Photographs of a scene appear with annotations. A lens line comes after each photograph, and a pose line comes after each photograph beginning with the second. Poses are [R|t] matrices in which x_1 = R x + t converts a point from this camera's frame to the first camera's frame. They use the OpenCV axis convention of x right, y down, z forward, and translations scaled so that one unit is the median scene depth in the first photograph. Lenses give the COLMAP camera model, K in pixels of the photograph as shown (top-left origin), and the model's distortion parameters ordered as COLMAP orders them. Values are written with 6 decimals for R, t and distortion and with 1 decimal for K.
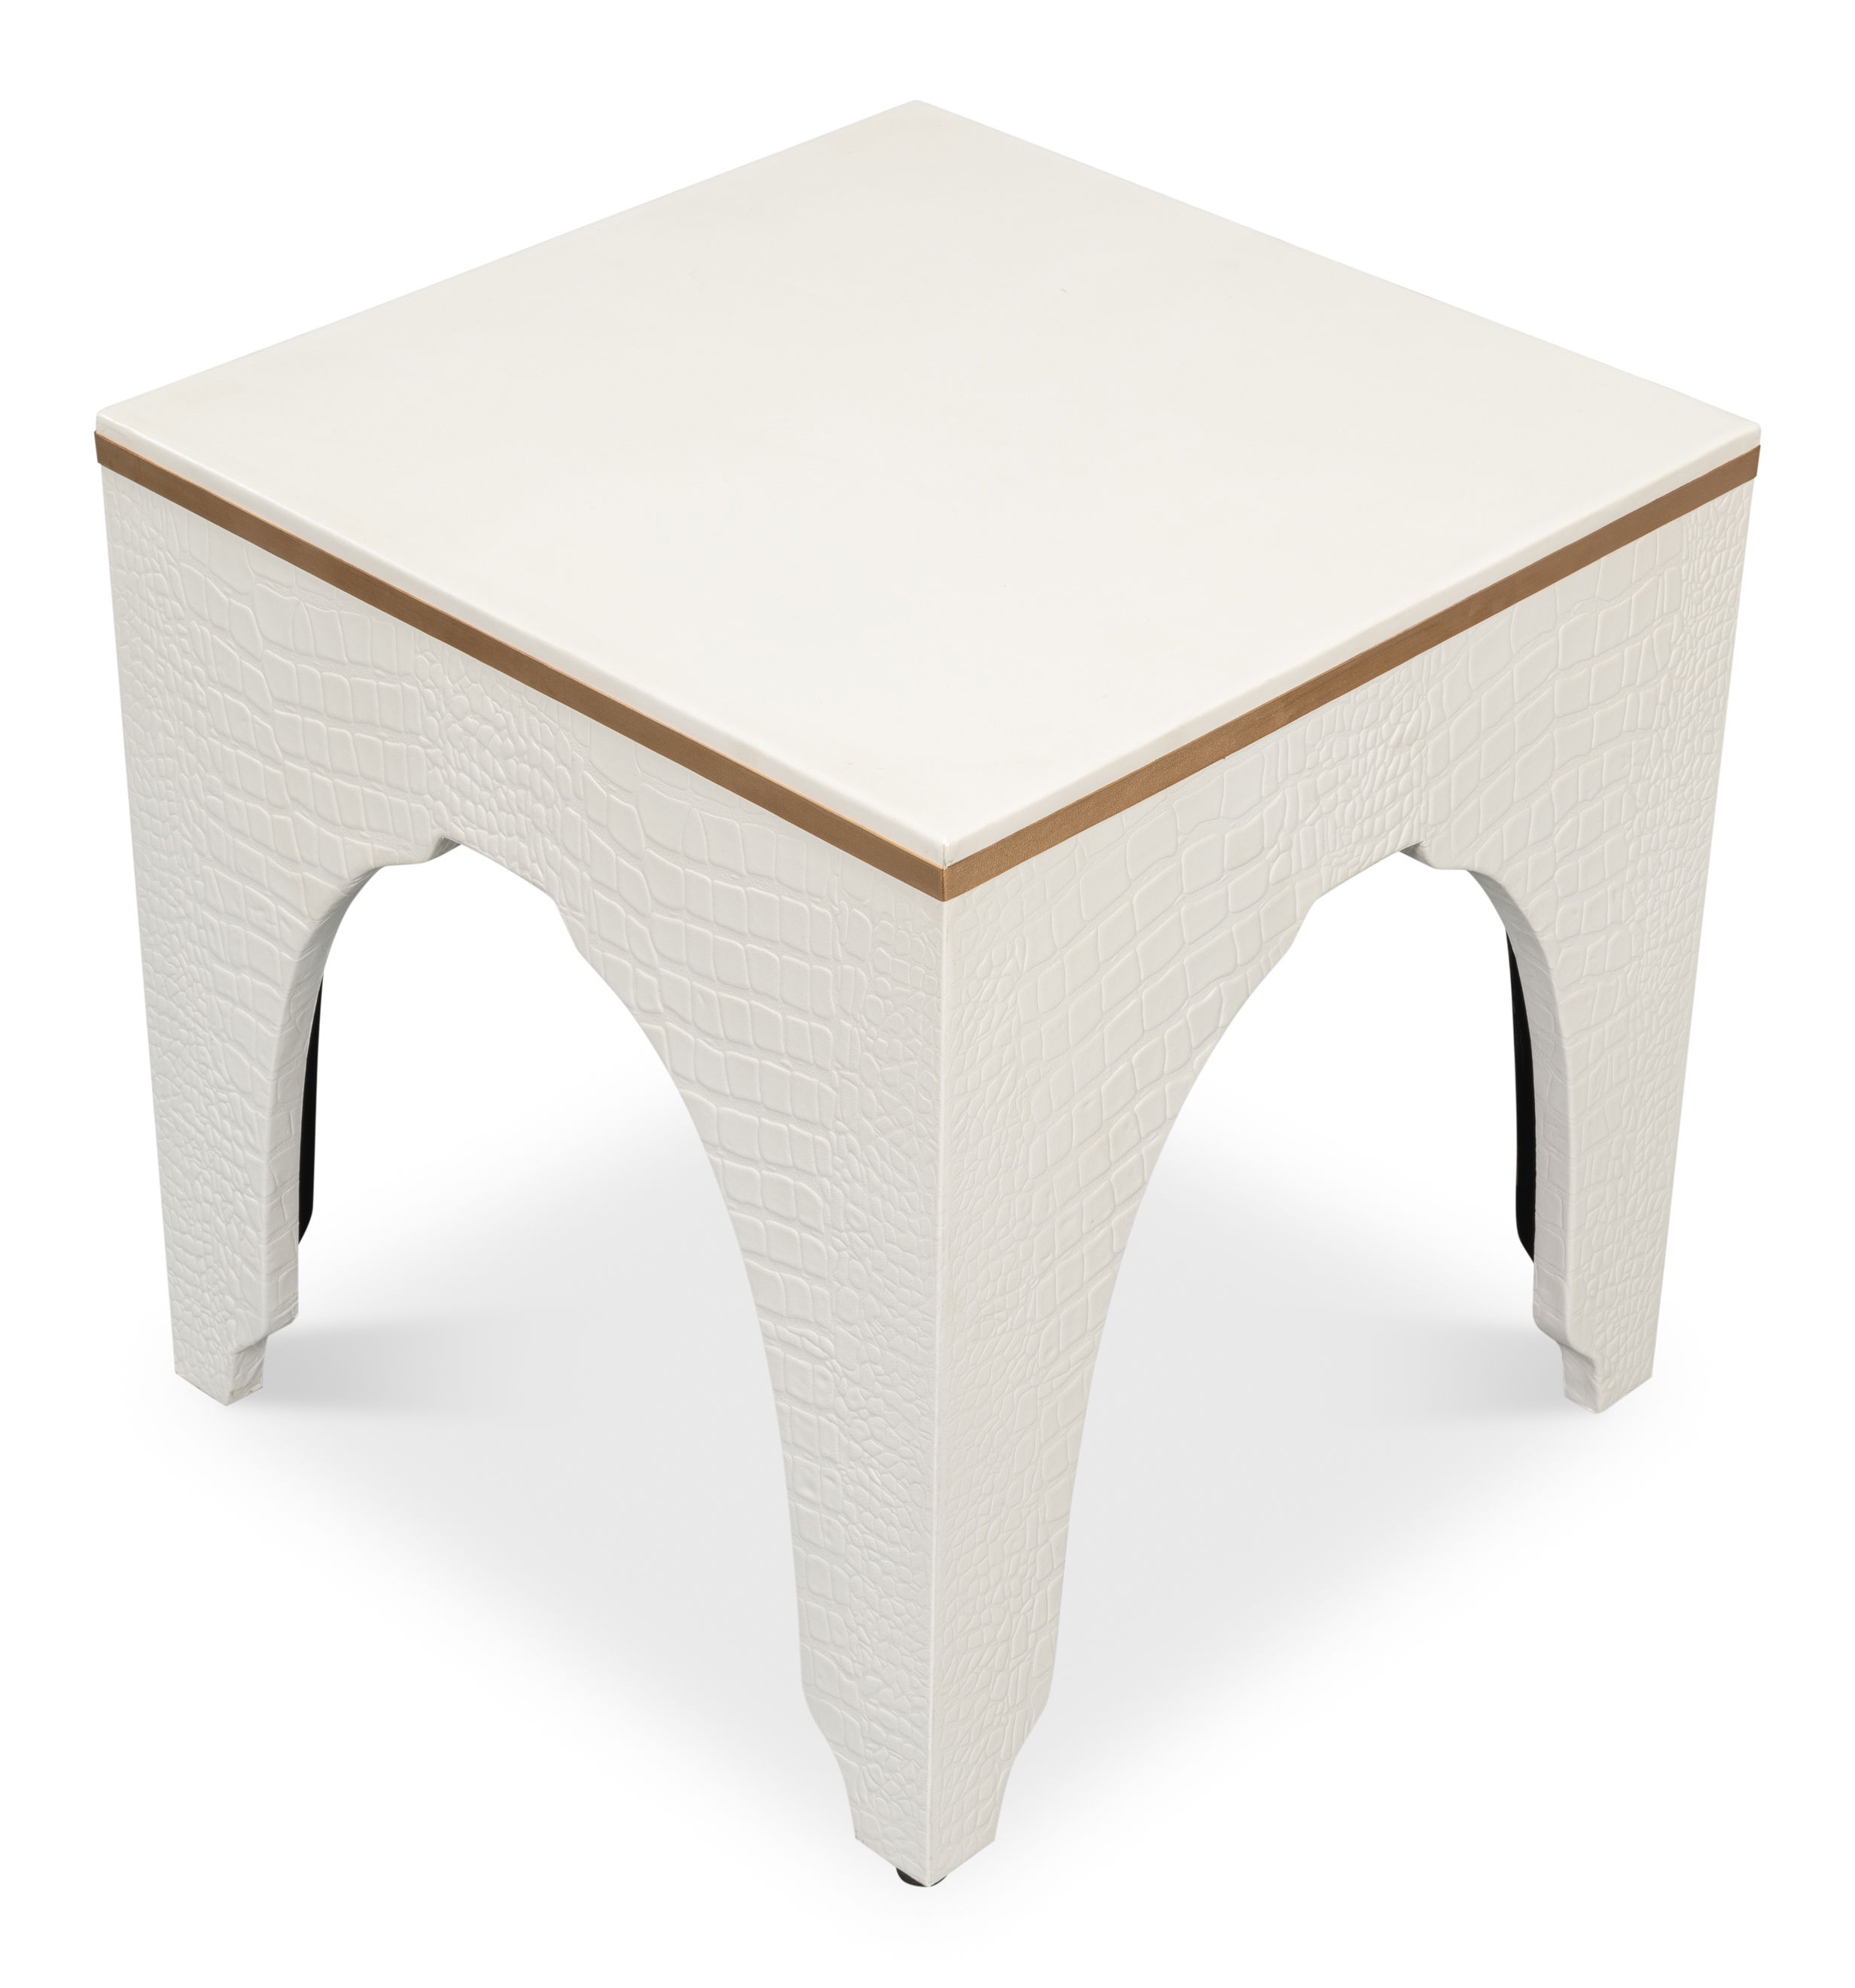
lens RADIAL K [[4991.9, 0, 844.4], [0, 4991.9, 1040.6], [0, 0, 1]] dist [0.012704, 0.000000]
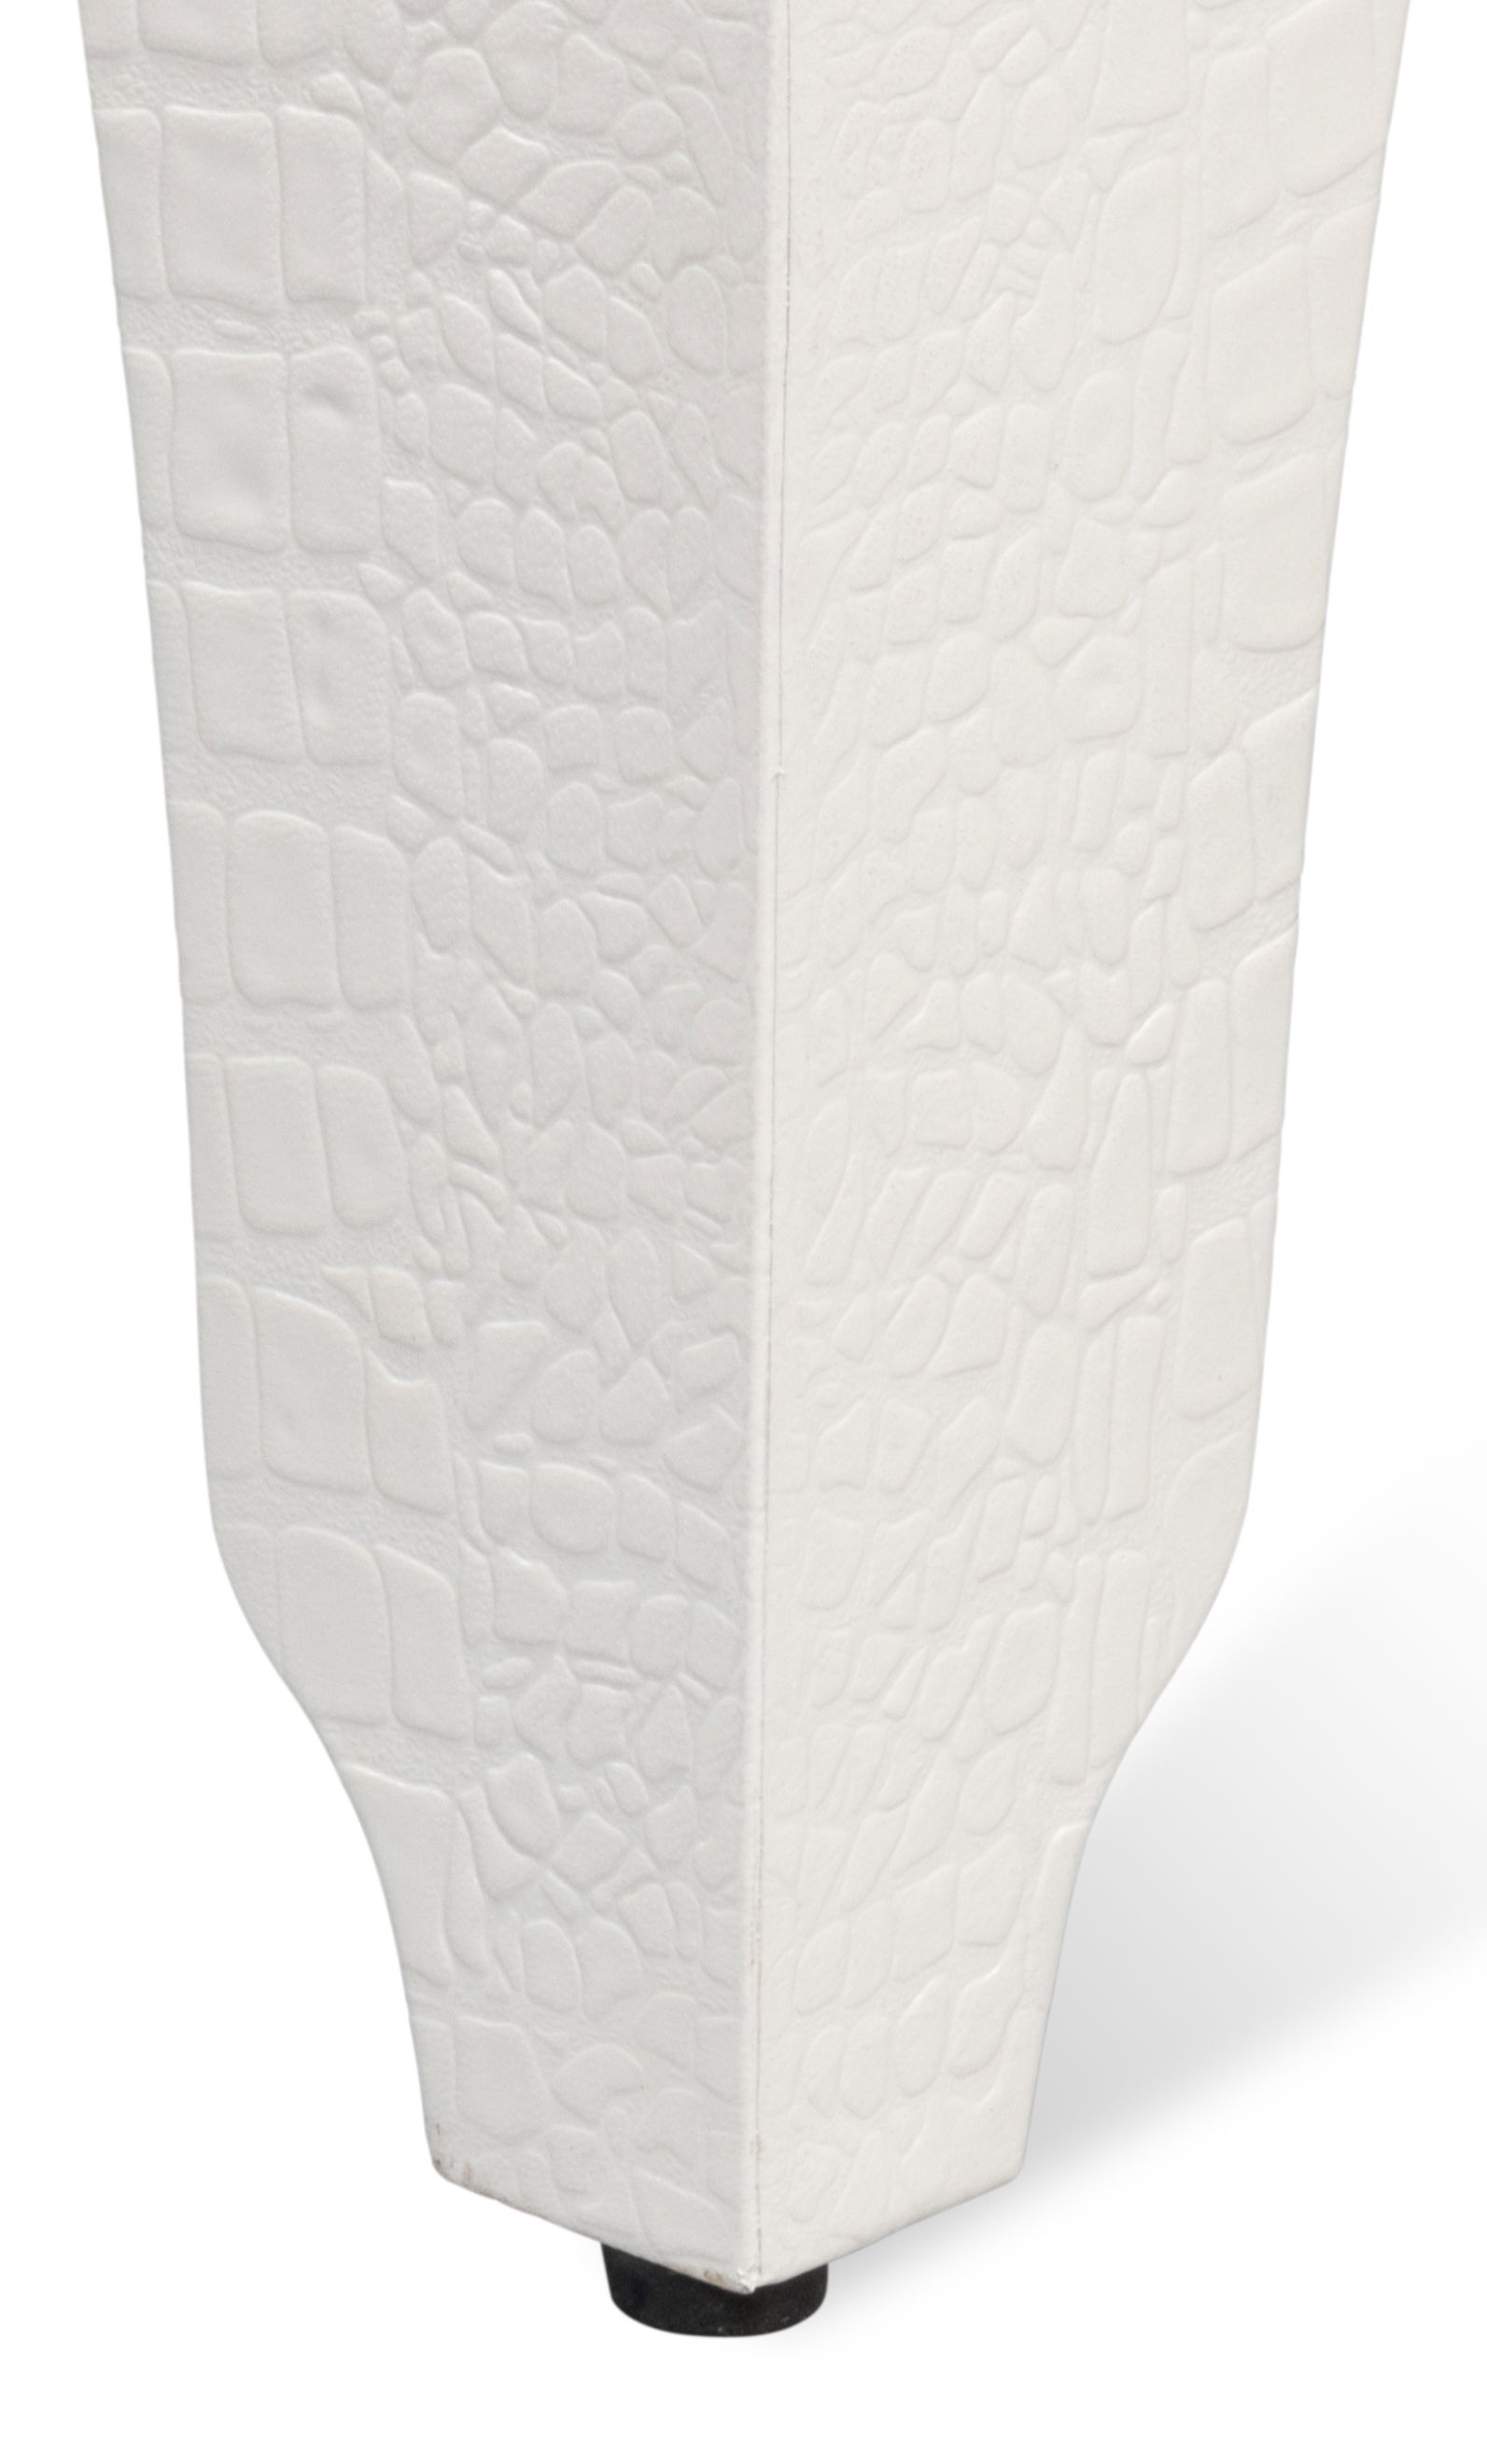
lens RADIAL K [[15415.5, 0, 735.1], [0, 15415.5, 1236.8], [0, 0, 1]] dist [-0.103019, 0.000000]
pose [[0.999420, -0.005496, 0.033598, -0.008445], [0.012646, 0.976204, -0.216485, 0.289793], [-0.031609, 0.216784, 0.975708, 0.287739]]
